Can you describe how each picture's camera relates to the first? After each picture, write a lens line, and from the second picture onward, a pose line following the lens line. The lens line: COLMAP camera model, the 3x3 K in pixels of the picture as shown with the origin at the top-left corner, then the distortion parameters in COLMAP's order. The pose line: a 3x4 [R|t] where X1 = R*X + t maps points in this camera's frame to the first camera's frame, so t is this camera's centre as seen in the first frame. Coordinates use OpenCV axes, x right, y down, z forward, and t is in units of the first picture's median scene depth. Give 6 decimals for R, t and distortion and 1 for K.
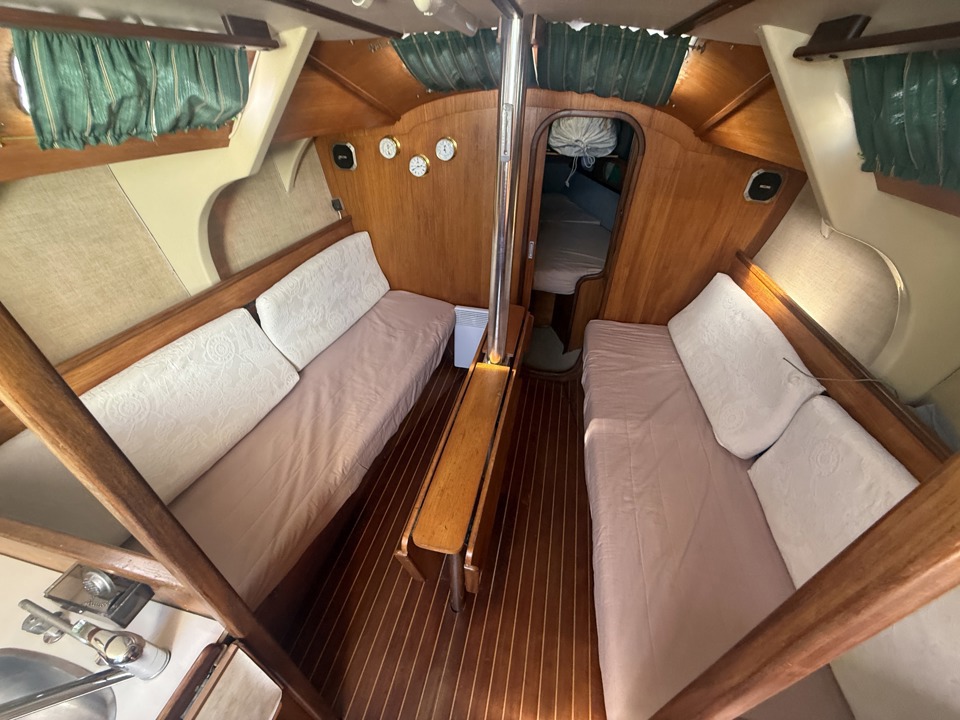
lens RADIAL K [[382.8, 0, 478.3], [0, 382.8, 359.2], [0, 0, 1]] dist [0.000312, -0.000112]
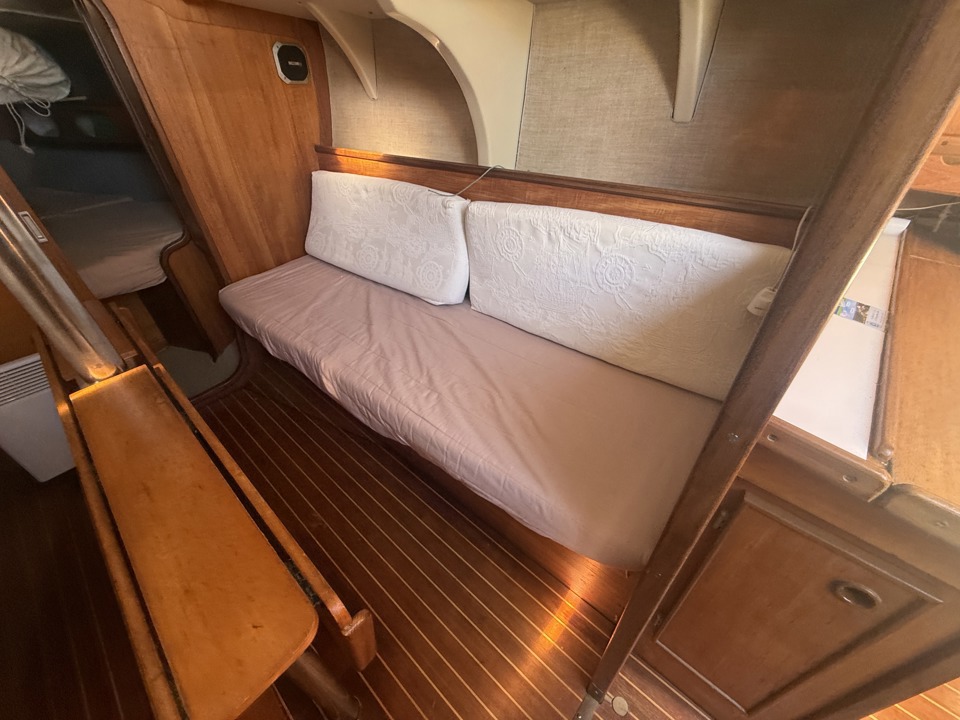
lens RADIAL K [[382.8, 0, 478.3], [0, 382.8, 359.2], [0, 0, 1]] dist [0.000312, -0.000112]
pose [[0.483547, -0.550673, 0.680398, -0.046359], [0.551390, 0.795331, 0.251830, 0.112868], [-0.679817, 0.253393, 0.688215, 0.222292]]
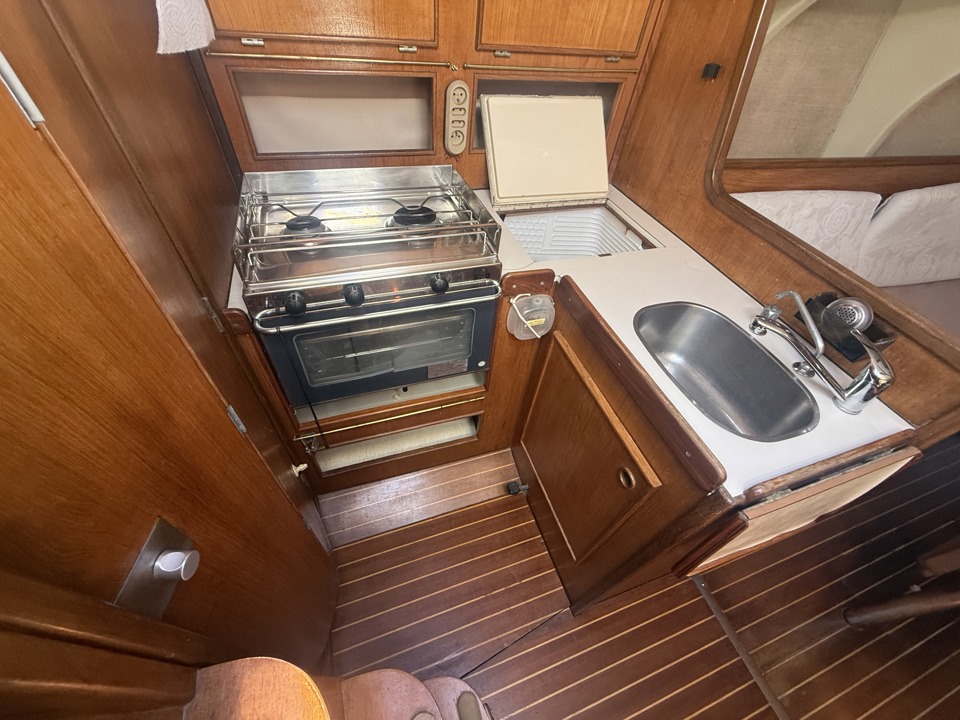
lens RADIAL K [[385.6, 0, 480.5], [0, 385.6, 357.7], [0, 0, 1]] dist [-0.000098, 0.000102]
pose [[0.523955, 0.643228, -0.558327, -0.294184], [-0.568816, 0.752156, 0.332731, 0.312389], [0.633971, 0.143250, 0.759974, -0.174906]]
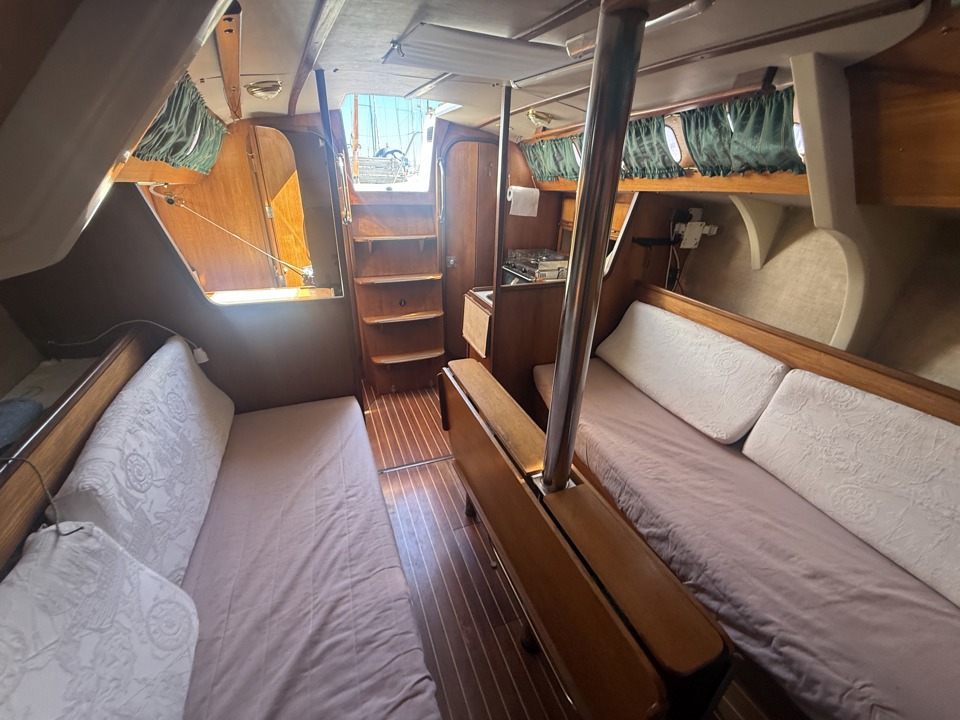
lens RADIAL K [[382.8, 0, 478.3], [0, 382.8, 359.2], [0, 0, 1]] dist [0.000312, -0.000112]
pose [[-0.819823, 0.206857, -0.533948, 0.390050], [-0.374872, 0.510988, 0.773539, -0.476341], [0.432852, 0.834327, -0.341375, 0.808491]]
